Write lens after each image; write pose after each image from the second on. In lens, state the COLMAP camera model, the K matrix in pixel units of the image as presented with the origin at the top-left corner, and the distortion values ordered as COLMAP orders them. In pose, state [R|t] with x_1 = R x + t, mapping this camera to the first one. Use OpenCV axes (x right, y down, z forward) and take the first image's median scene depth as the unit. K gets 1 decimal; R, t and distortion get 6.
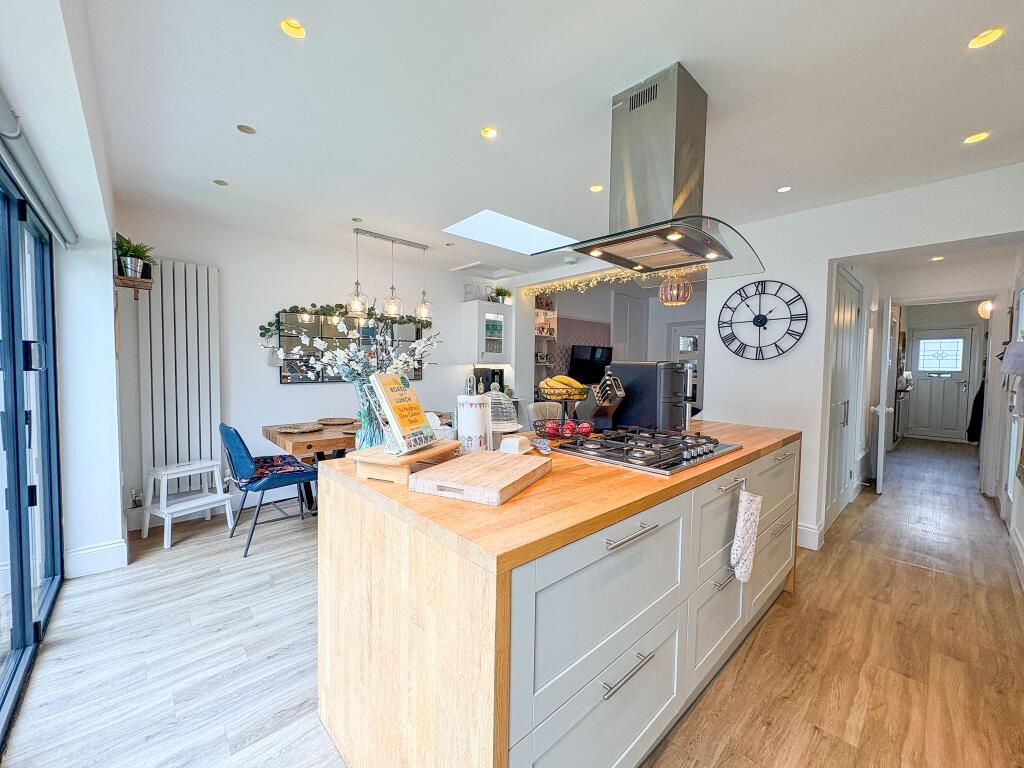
lens RADIAL K [[408.3, 0, 512.0], [0, 408.3, 384.0], [0, 0, 1]] dist [-0.000099, 0.000035]
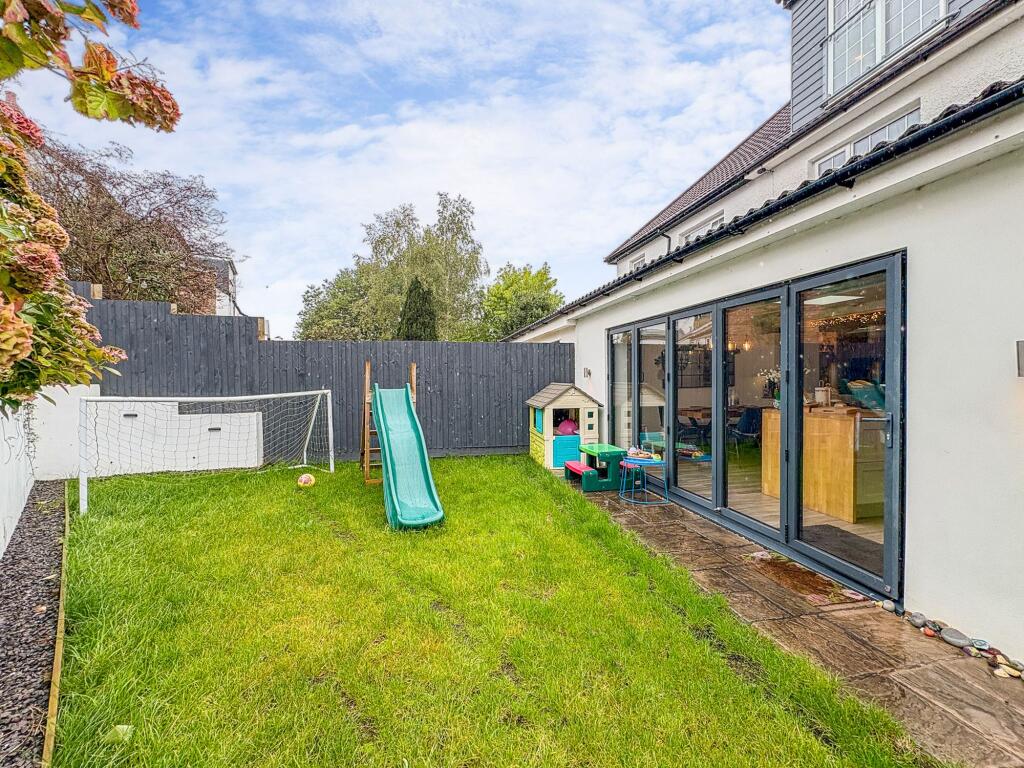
lens RADIAL K [[408.3, 0, 512.0], [0, 408.3, 384.0], [0, 0, 1]] dist [-0.000099, 0.000035]
pose [[0.865145, -0.011658, -0.501386, -0.241553], [-0.001500, 0.999665, -0.025833, 0.035043], [0.501519, 0.023101, 0.864838, -1.128757]]
